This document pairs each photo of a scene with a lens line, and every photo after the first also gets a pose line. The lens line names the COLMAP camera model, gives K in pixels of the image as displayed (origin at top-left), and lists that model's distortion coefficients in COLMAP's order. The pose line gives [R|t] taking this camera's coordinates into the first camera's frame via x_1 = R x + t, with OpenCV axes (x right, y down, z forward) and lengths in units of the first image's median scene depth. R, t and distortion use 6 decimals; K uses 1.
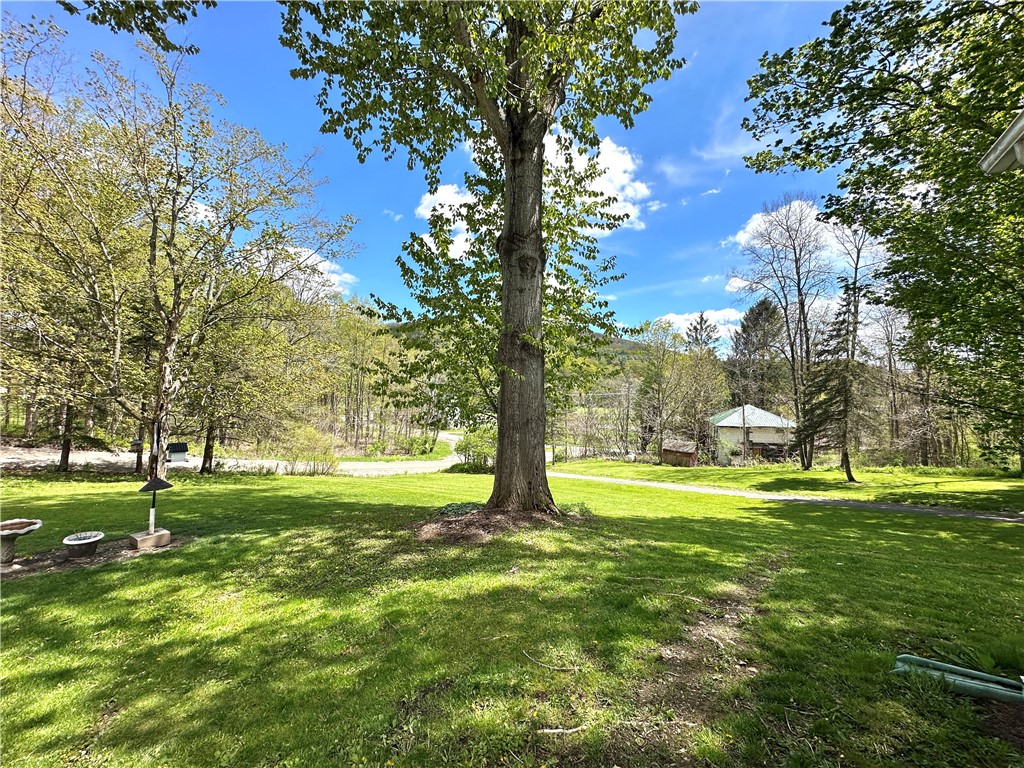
lens RADIAL K [[415.1, 0, 512.0], [0, 415.1, 384.0], [0, 0, 1]] dist [-0.003193, 0.000840]
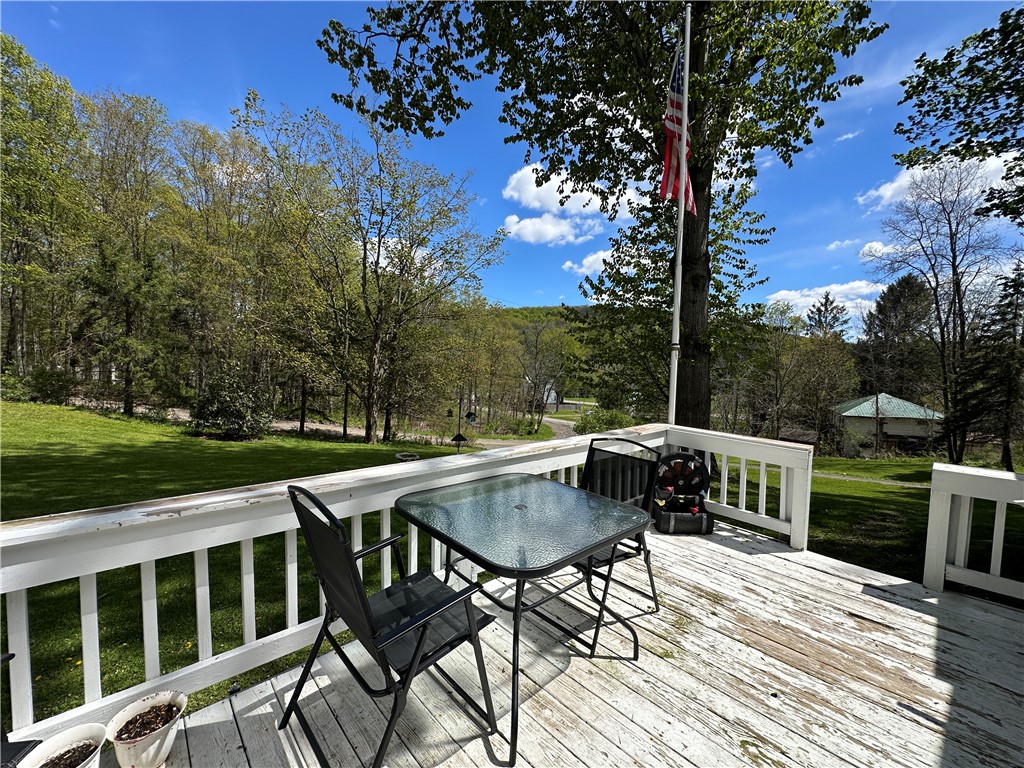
lens RADIAL K [[415.1, 0, 512.0], [0, 415.1, 384.0], [0, 0, 1]] dist [-0.003193, 0.000840]
pose [[0.978283, 0.010875, -0.206987, -0.059400], [-0.003125, 0.999283, 0.037735, -0.003972], [0.207249, -0.036269, 0.977616, -0.089131]]
